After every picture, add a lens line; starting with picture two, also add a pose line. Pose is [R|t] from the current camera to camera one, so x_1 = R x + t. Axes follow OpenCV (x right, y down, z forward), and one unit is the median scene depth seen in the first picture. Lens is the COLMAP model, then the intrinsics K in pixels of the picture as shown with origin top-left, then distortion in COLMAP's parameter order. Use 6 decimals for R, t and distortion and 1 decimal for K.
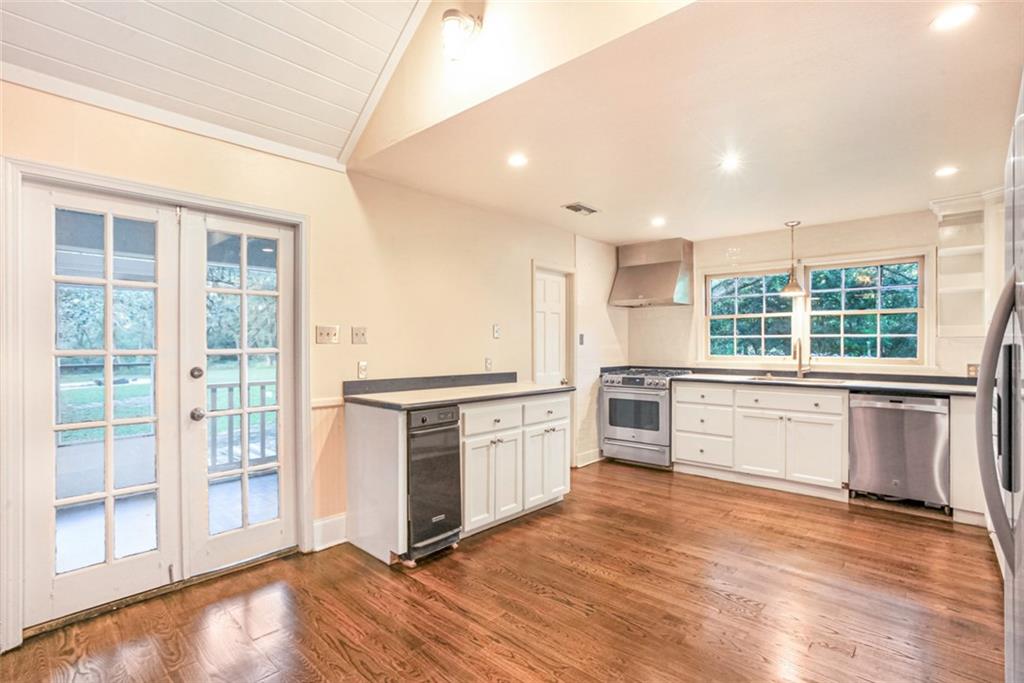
lens RADIAL K [[475.6, 0, 506.6], [0, 475.6, 343.7], [0, 0, 1]] dist [-0.013595, 0.001884]
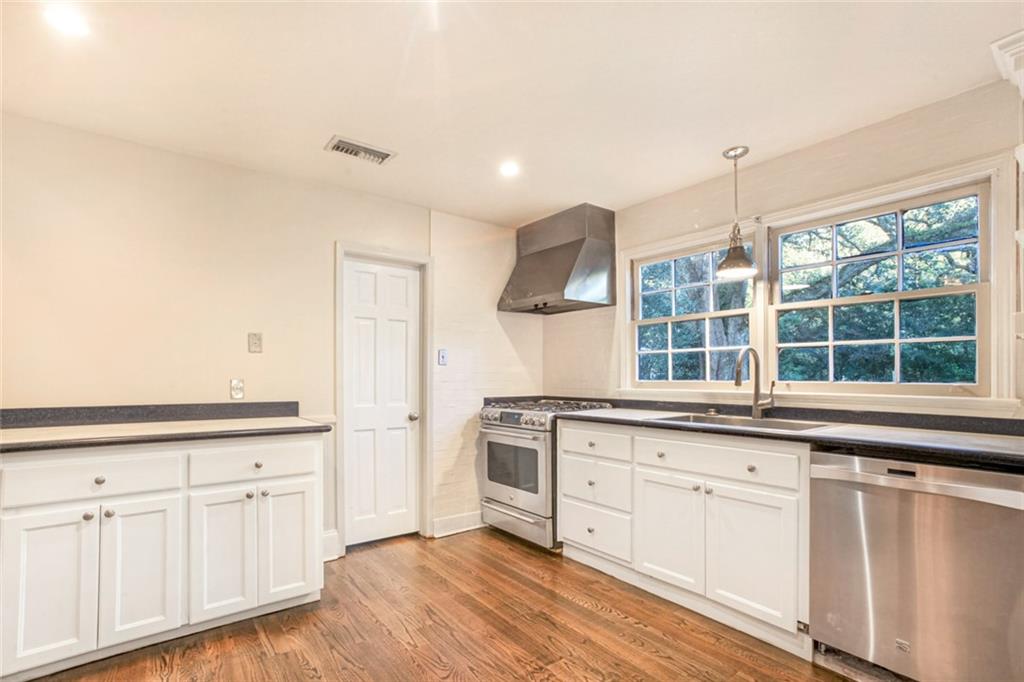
lens RADIAL K [[475.6, 0, 477.1], [0, 475.6, 374.8], [0, 0, 1]] dist [-0.013595, 0.001884]
pose [[0.981295, 0.000666, -0.192511, 0.384648], [-0.000997, 0.999998, -0.001624, 0.020060], [0.192510, 0.001785, 0.981293, 0.350783]]
